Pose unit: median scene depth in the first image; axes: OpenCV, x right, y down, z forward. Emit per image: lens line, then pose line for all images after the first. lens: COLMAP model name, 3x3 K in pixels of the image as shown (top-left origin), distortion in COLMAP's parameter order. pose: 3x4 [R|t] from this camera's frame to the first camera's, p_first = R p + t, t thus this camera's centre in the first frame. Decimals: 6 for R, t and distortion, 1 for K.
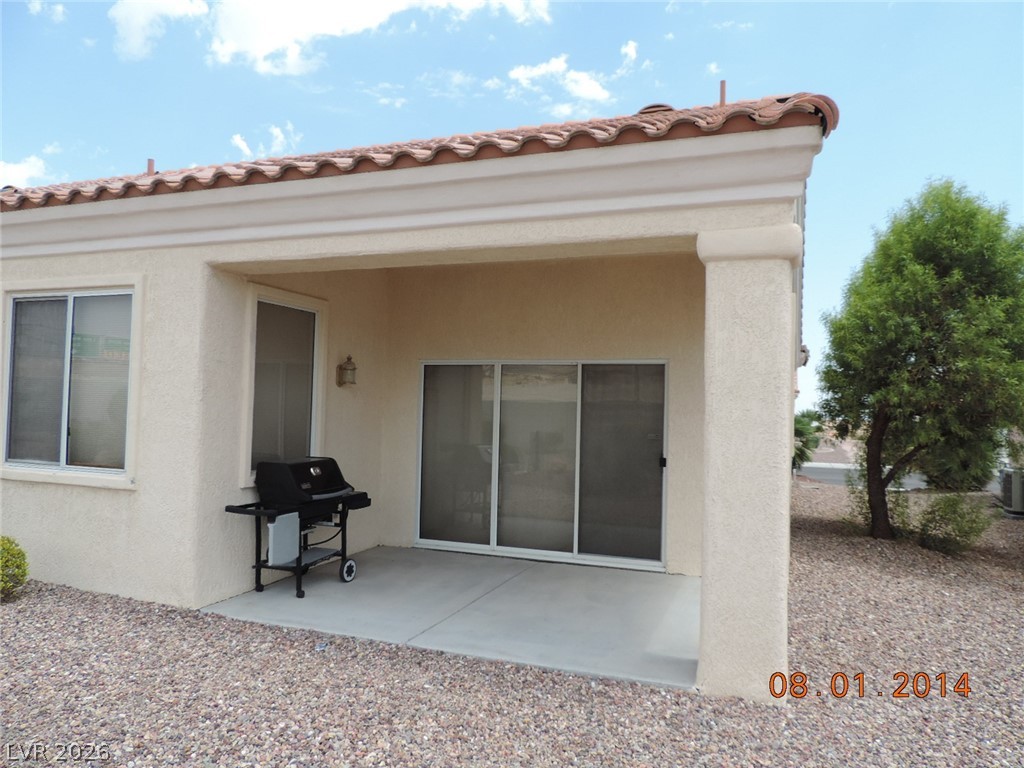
lens RADIAL K [[725.8, 0, 518.6], [0, 725.8, 387.2], [0, 0, 1]] dist [-0.018902, -0.003358]
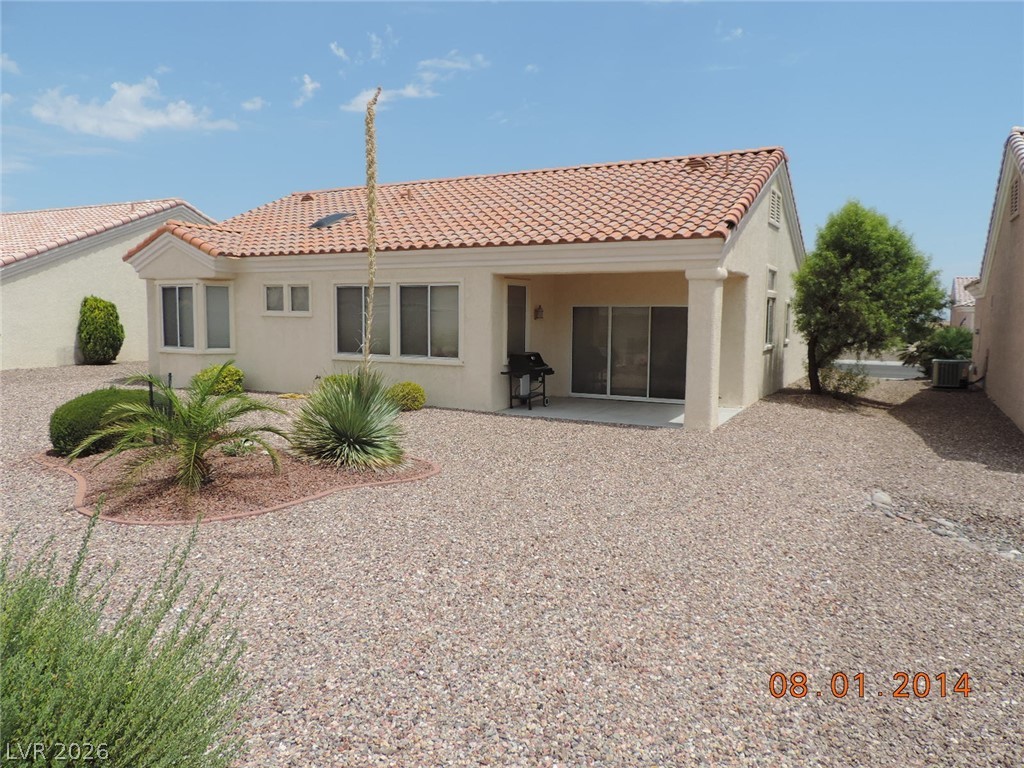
lens RADIAL K [[725.8, 0, 518.6], [0, 725.8, 387.2], [0, 0, 1]] dist [-0.018902, -0.003358]
pose [[0.990751, -0.002620, -0.135668, -0.008590], [0.020488, 0.991241, 0.130470, -0.097280], [0.134138, -0.132043, 0.982126, -1.304592]]
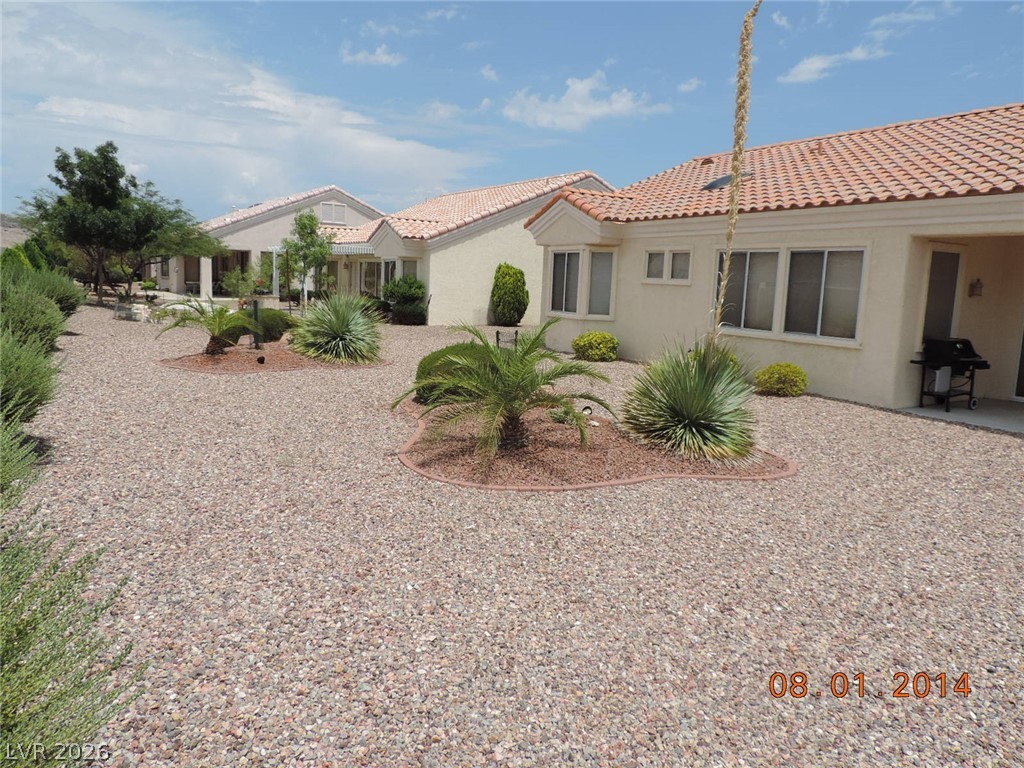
lens RADIAL K [[725.8, 0, 518.6], [0, 725.8, 387.2], [0, 0, 1]] dist [-0.018902, -0.003358]
pose [[0.771223, 0.095028, -0.629432, 0.012225], [0.002407, 0.988352, 0.152165, -0.058049], [0.636560, -0.118869, 0.762011, -1.069090]]
